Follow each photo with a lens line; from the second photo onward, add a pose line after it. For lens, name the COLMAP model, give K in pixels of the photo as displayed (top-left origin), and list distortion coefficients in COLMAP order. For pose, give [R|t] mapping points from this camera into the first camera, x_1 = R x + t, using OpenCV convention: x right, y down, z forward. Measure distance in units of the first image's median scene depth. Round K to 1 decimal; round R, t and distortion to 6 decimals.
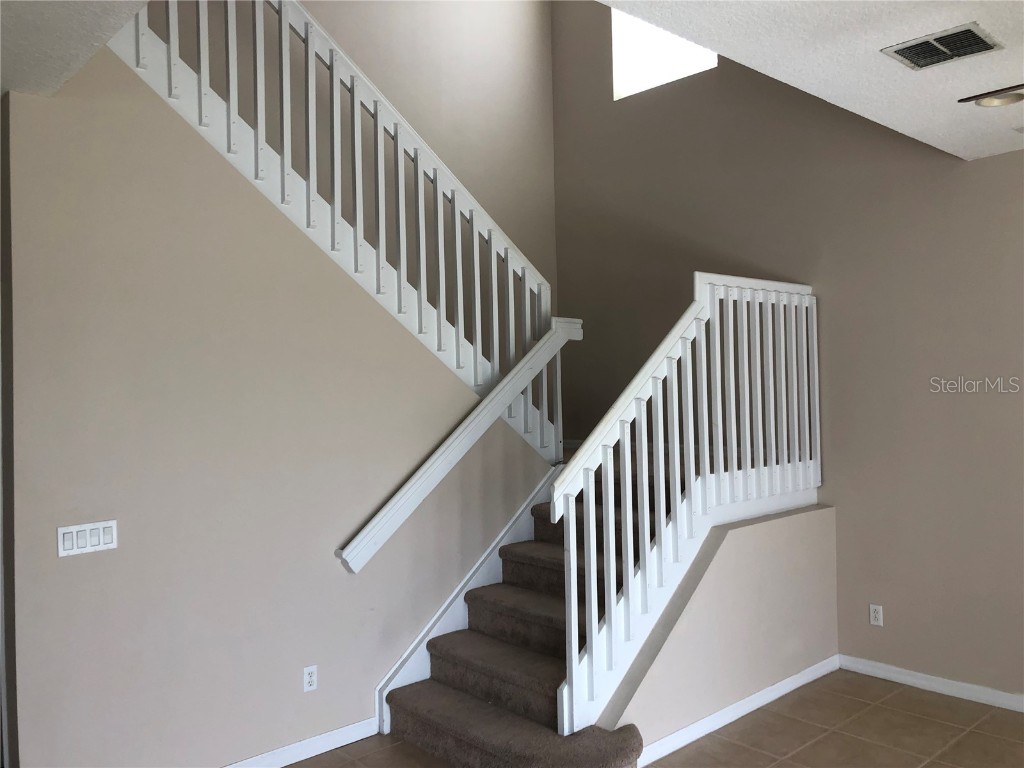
lens RADIAL K [[840.3, 0, 513.8], [0, 840.3, 374.1], [0, 0, 1]] dist [0.020525, -0.007078]
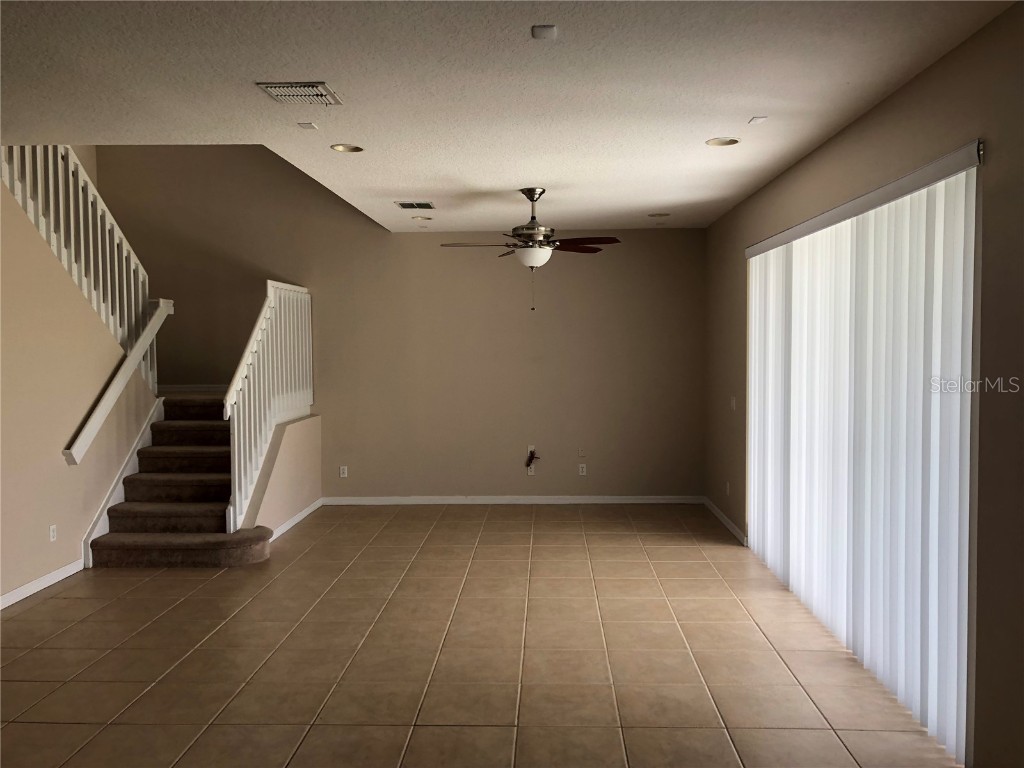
lens RADIAL K [[840.3, 0, 511.5], [0, 840.3, 382.7], [0, 0, 1]] dist [0.020525, -0.007078]
pose [[0.707999, -0.018469, 0.705972, -0.669555], [-0.019376, 0.998774, 0.045561, 0.001718], [-0.705947, -0.045936, 0.706773, -0.605469]]
